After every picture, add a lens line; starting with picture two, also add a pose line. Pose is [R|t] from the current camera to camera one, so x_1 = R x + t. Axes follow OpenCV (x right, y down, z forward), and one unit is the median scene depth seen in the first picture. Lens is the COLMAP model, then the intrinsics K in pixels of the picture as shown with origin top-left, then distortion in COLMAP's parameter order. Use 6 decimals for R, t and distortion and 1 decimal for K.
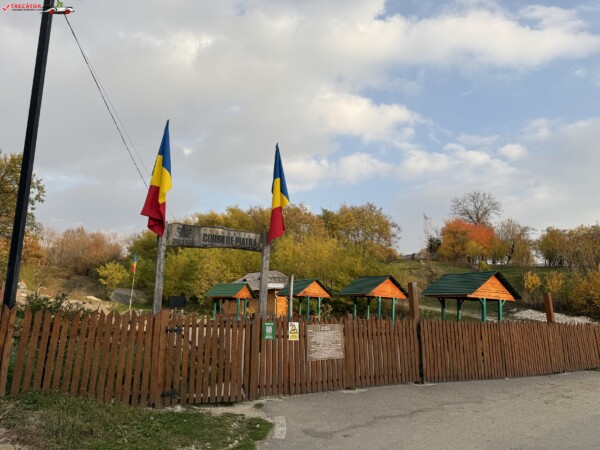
lens RADIAL K [[418.2, 0, 296.6], [0, 418.2, 226.5], [0, 0, 1]] dist [0.091057, -0.127982]
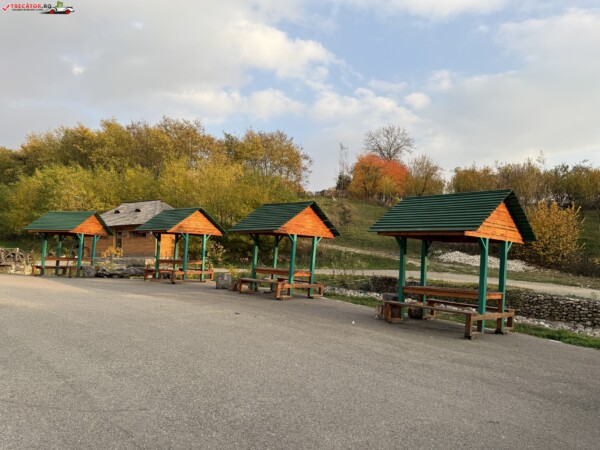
lens RADIAL K [[418.2, 0, 296.6], [0, 418.2, 226.5], [0, 0, 1]] dist [0.091057, -0.127982]
pose [[0.976460, 0.019910, 0.214780, 0.023090], [-0.050753, 0.988982, 0.139063, 0.019240], [-0.209644, -0.146690, 0.966712, 0.109464]]
